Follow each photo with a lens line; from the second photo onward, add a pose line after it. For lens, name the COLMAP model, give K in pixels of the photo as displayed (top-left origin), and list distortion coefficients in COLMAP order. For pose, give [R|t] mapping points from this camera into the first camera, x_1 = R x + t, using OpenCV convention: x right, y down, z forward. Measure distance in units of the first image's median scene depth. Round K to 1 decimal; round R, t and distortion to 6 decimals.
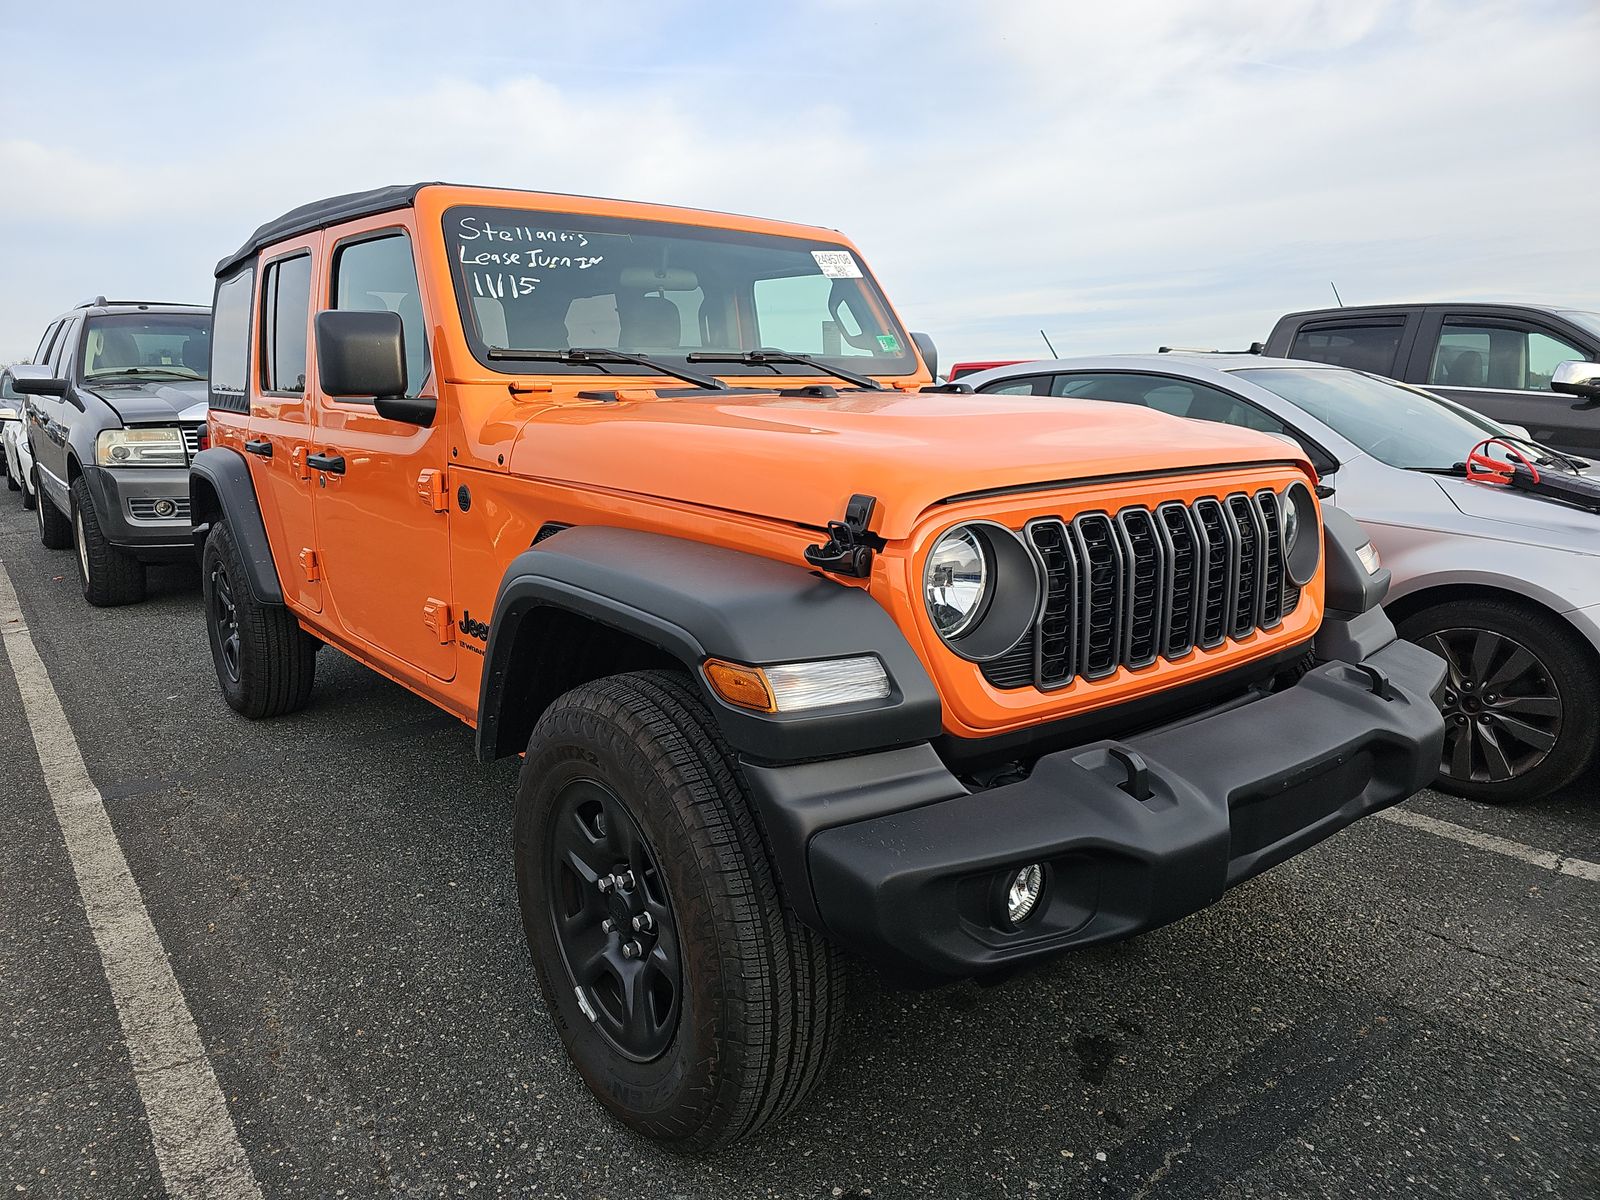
lens RADIAL K [[1035.9, 0, 778.4], [0, 1035.9, 599.2], [0, 0, 1]] dist [0.050011, -0.049221]
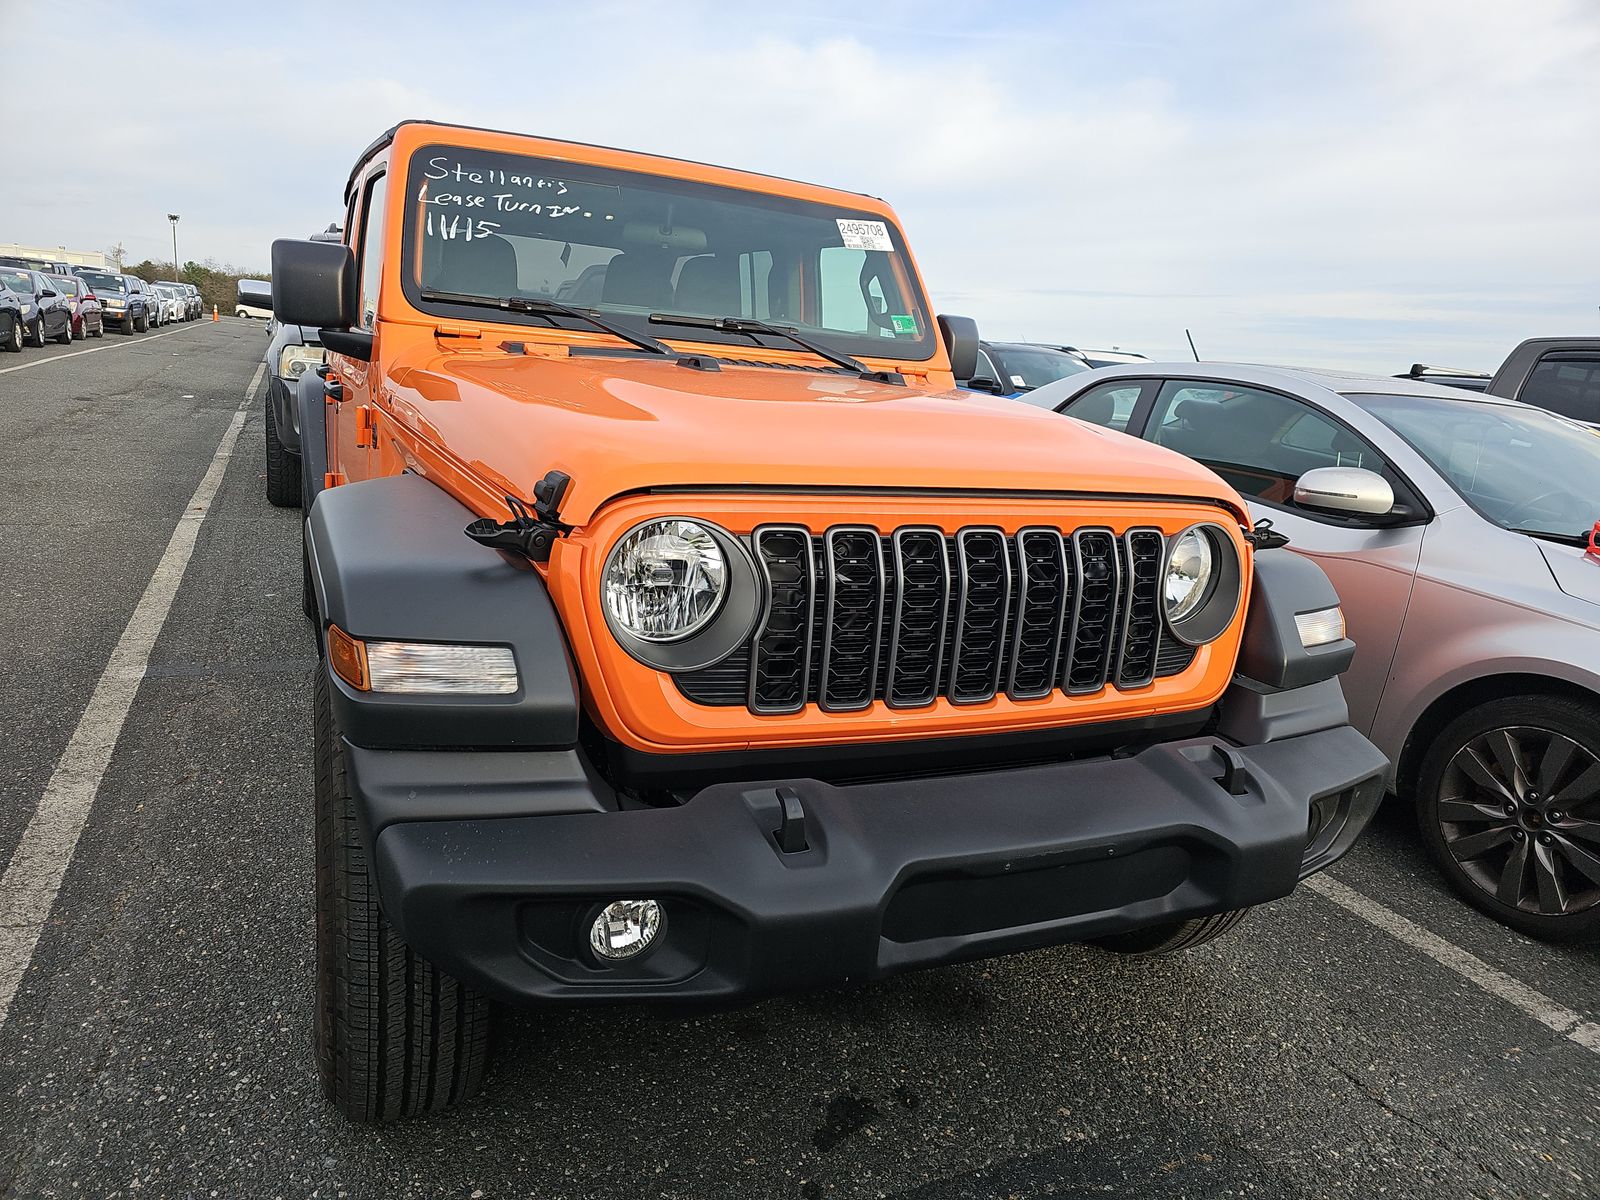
lens RADIAL K [[1035.9, 0, 801.5], [0, 1035.9, 605.1], [0, 0, 1]] dist [0.050011, -0.049221]
pose [[0.970530, 0.142269, -0.194500, 0.310783], [-0.136259, 0.989695, 0.044008, -0.034816], [0.198757, -0.016209, 0.979915, 0.087551]]
